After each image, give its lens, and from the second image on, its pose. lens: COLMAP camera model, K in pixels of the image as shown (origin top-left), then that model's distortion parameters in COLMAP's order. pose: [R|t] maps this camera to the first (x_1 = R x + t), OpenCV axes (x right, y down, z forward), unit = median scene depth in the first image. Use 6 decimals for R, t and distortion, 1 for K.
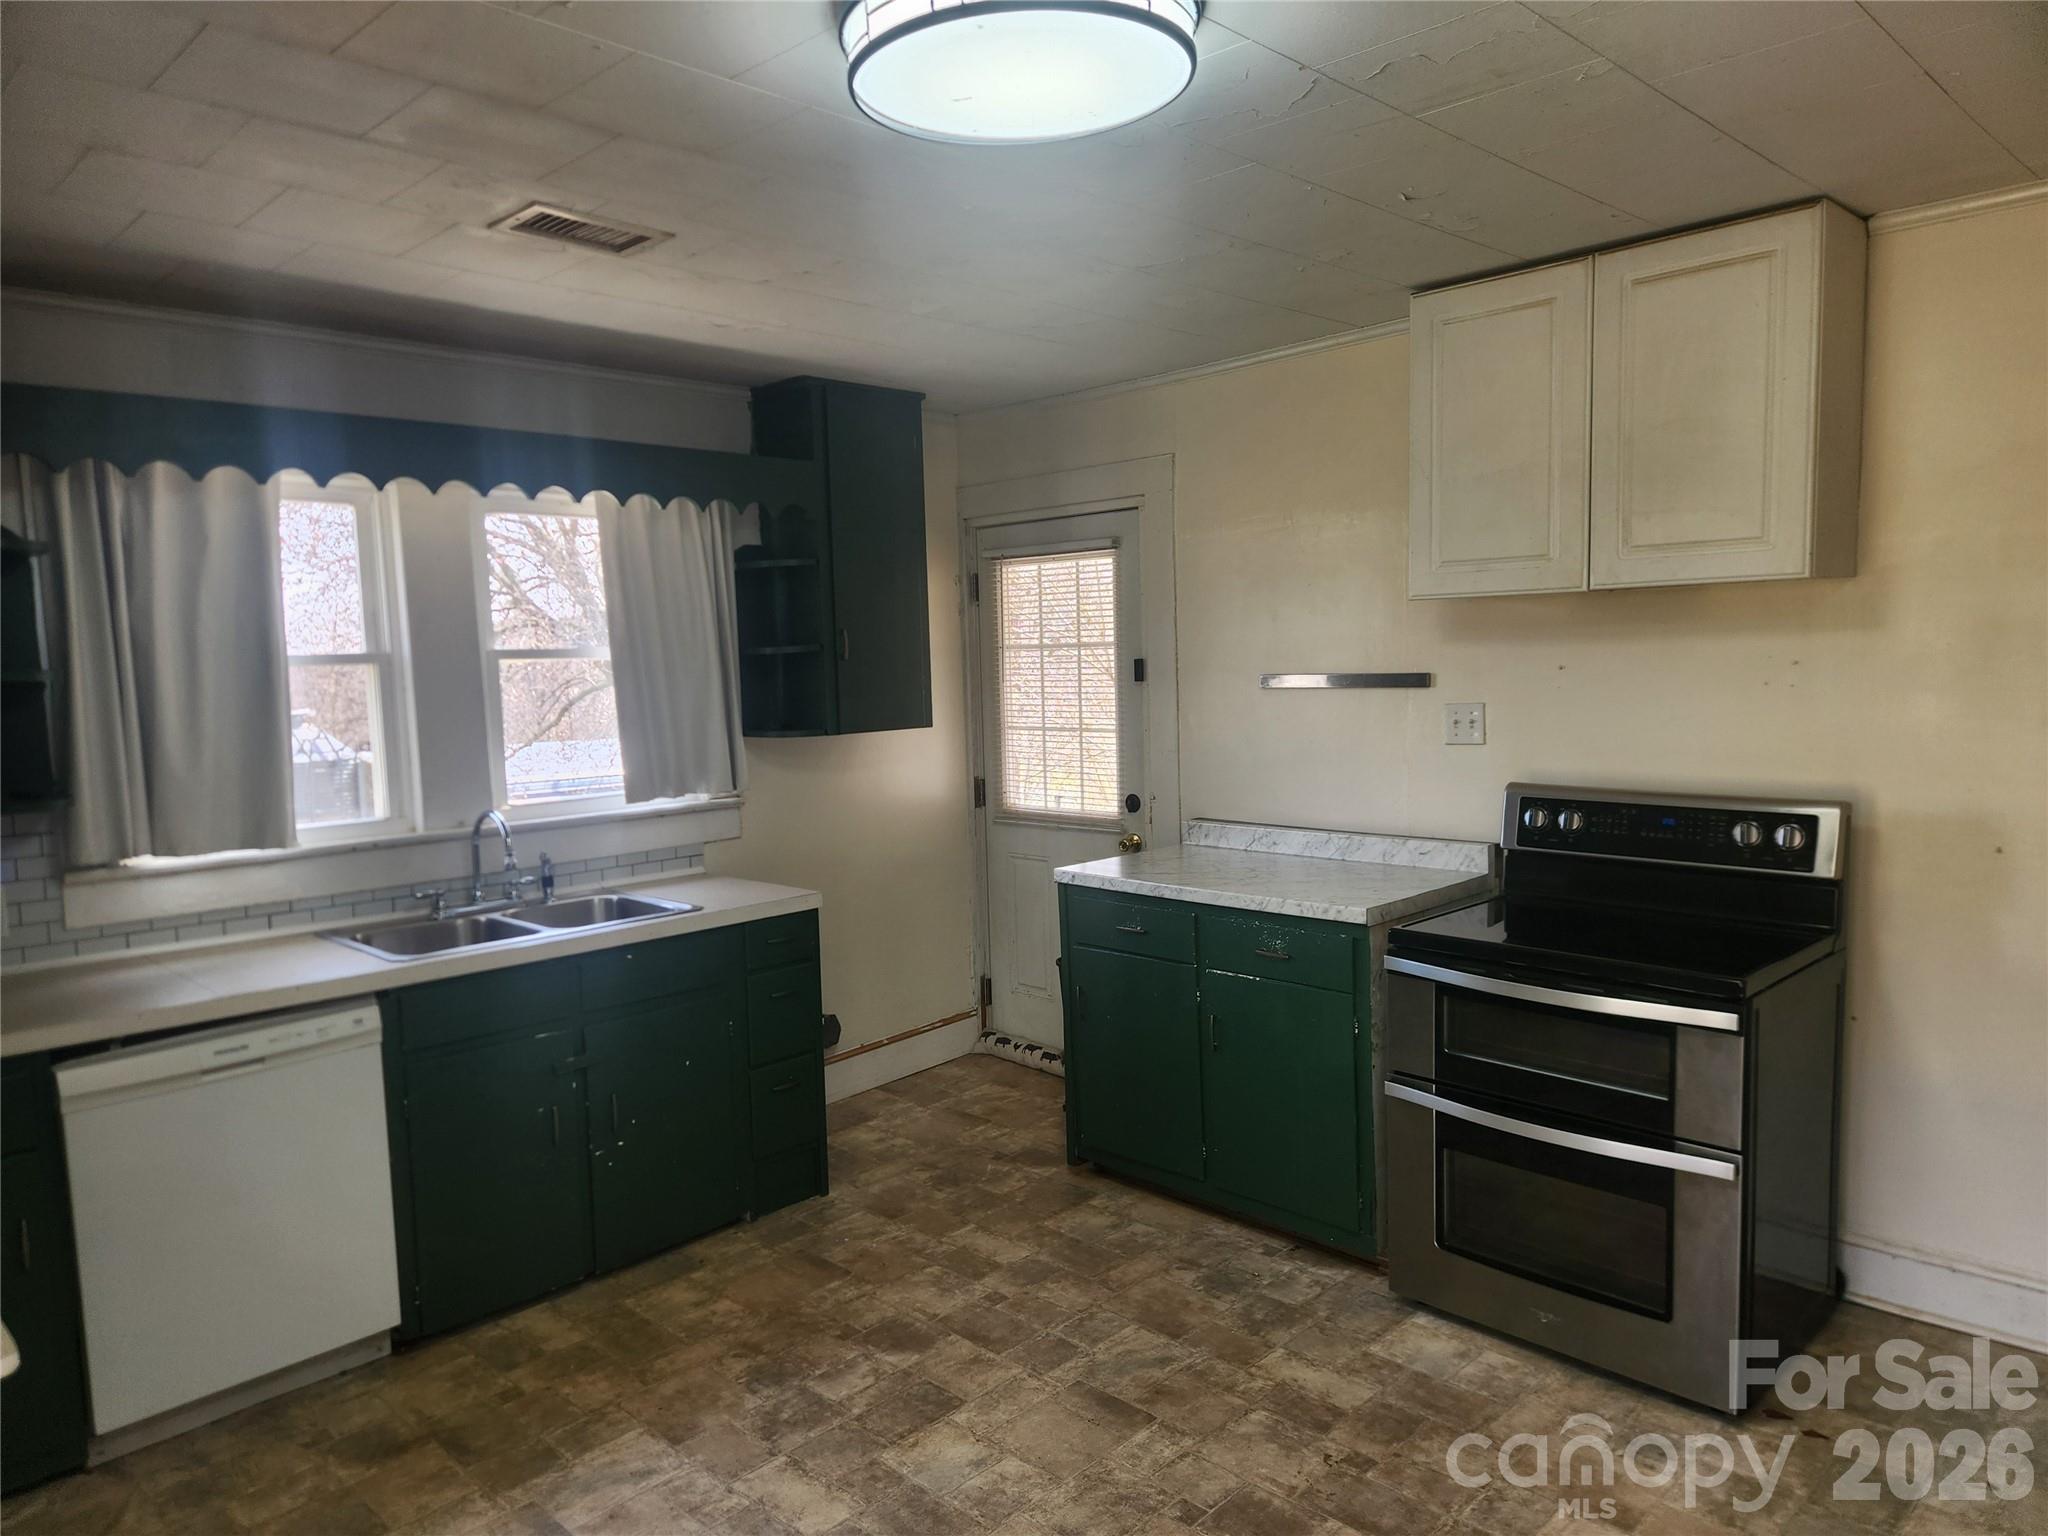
lens RADIAL K [[1386.7, 0, 1024.7], [0, 1386.7, 780.9], [0, 0, 1]] dist [0.059339, -0.033090]
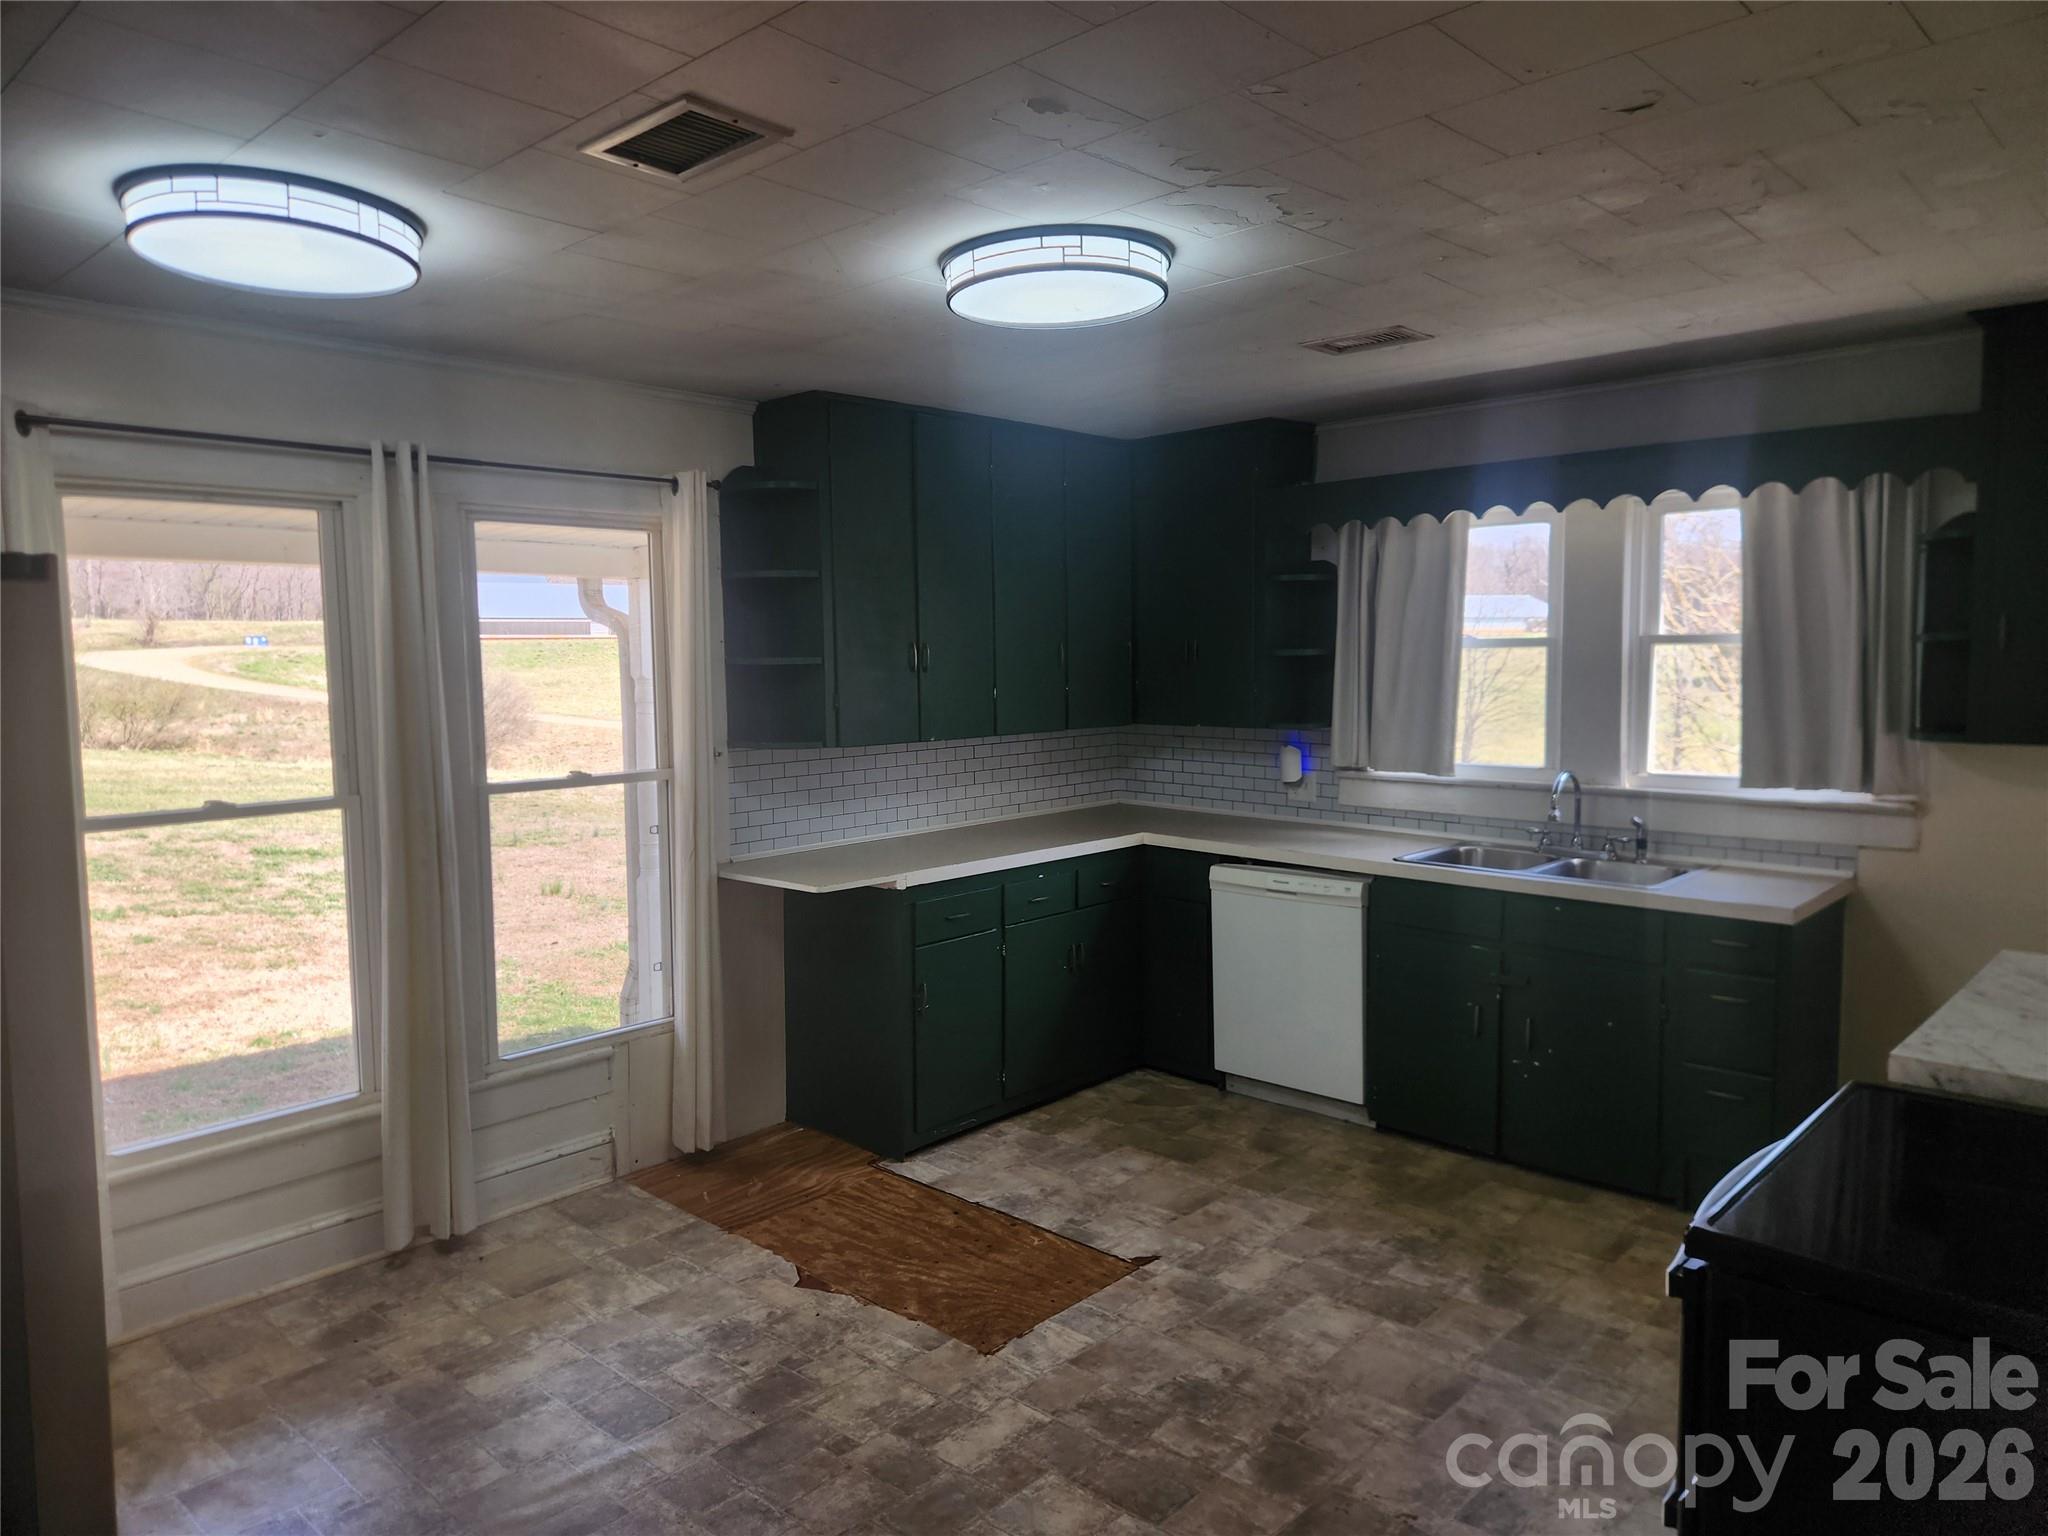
lens RADIAL K [[1386.7, 0, 1016.5], [0, 1386.7, 757.2], [0, 0, 1]] dist [0.059339, -0.033090]
pose [[0.017821, 0.098711, -0.994957, 0.931434], [-0.092153, 0.991041, 0.096672, -0.072728], [0.995585, 0.089965, 0.026758, 0.572913]]
